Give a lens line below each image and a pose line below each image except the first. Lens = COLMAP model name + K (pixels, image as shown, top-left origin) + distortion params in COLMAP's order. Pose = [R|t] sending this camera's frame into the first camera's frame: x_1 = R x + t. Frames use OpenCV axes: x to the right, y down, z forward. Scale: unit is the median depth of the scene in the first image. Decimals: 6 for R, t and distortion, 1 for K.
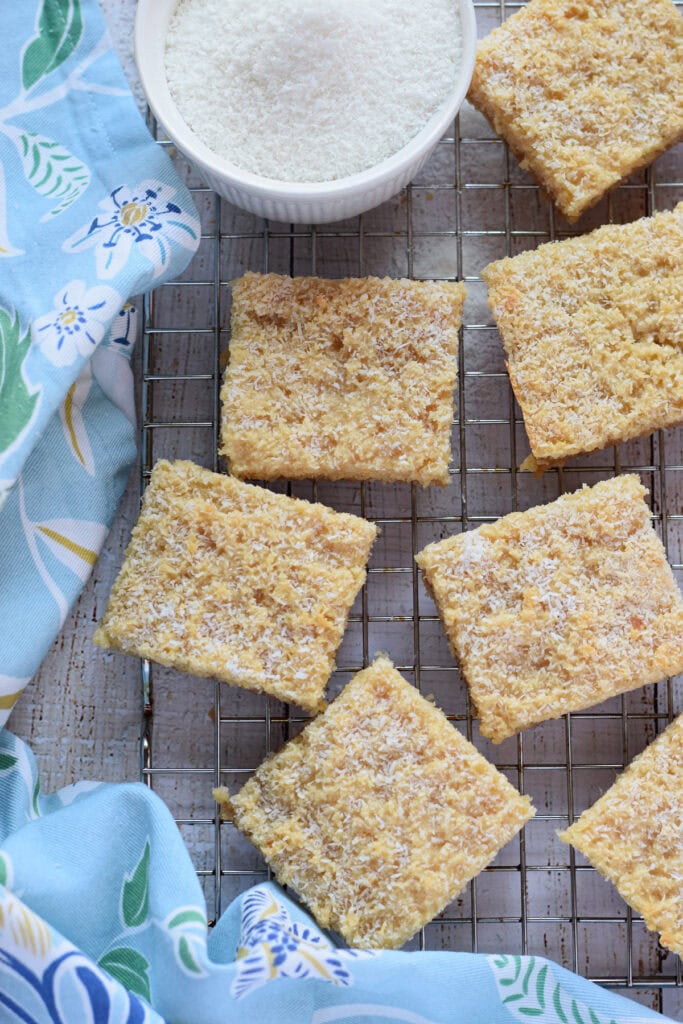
lens RADIAL K [[2401.9, 0, 336.8], [0, 2401.9, 510.5], [0, 0, 1]] dist [-0.068742, 0.000000]
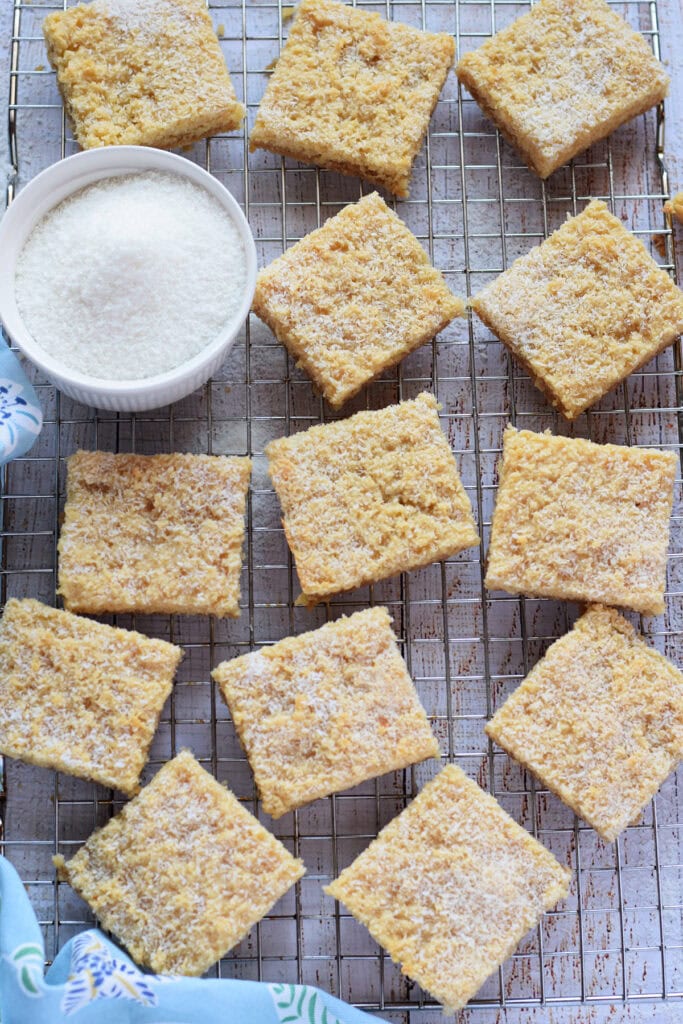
lens RADIAL K [[2401.9, 0, 346.1], [0, 2401.9, 516.2], [0, 0, 1]] dist [-0.068742, 0.000000]
pose [[0.999194, -0.006554, 0.039602, 0.054451], [0.009201, 0.997708, -0.067035, 0.022878], [-0.039072, 0.067346, 0.996964, -0.280421]]
